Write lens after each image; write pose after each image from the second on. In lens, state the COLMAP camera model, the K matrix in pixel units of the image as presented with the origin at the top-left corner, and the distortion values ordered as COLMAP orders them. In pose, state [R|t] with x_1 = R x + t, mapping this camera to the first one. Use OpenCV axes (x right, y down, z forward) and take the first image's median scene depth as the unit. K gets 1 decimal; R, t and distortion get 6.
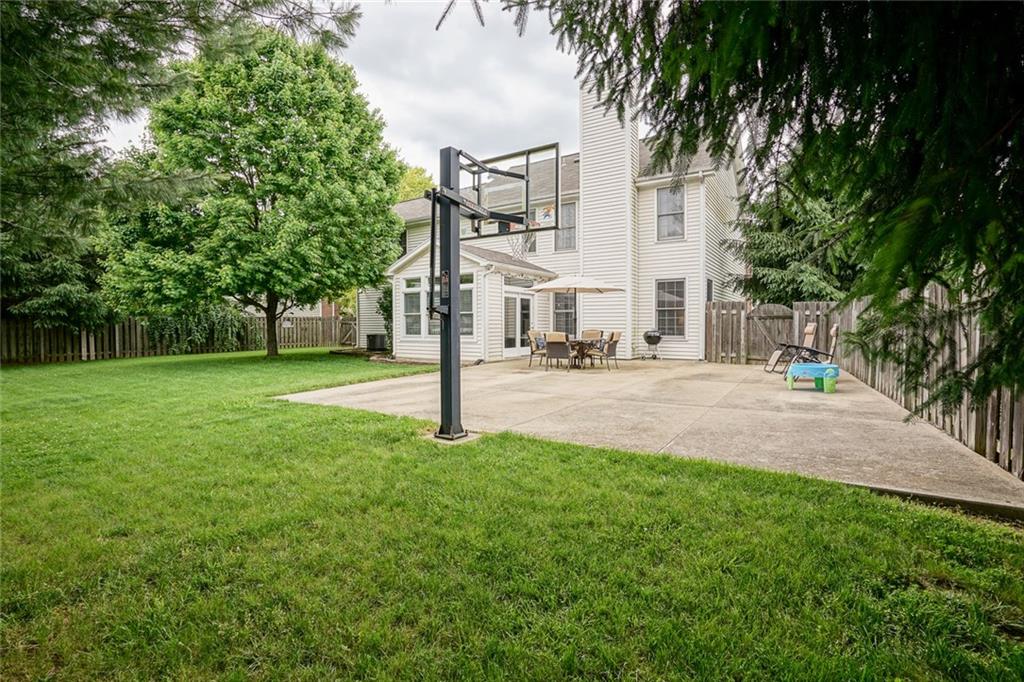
lens RADIAL K [[470.3, 0, 507.6], [0, 470.3, 341.2], [0, 0, 1]] dist [-0.062567, 0.025385]
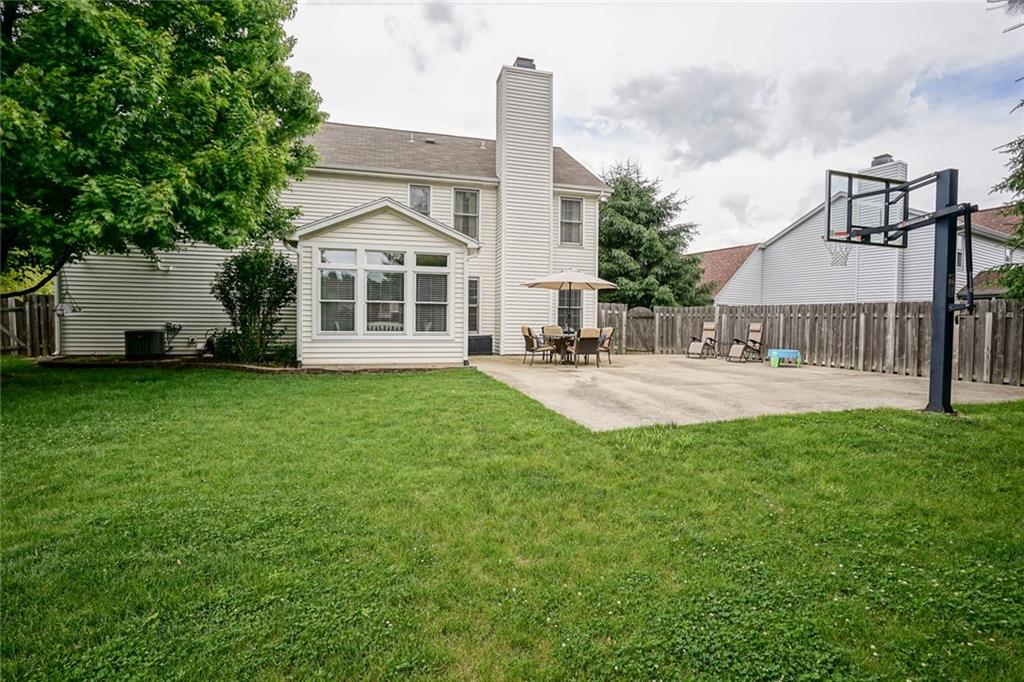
lens RADIAL K [[470.3, 0, 507.6], [0, 470.3, 341.2], [0, 0, 1]] dist [-0.062567, 0.025385]
pose [[0.666059, -0.015966, 0.745728, -0.640883], [0.009205, 0.999871, 0.013186, -0.005549], [-0.745842, -0.001919, 0.666120, 0.406965]]
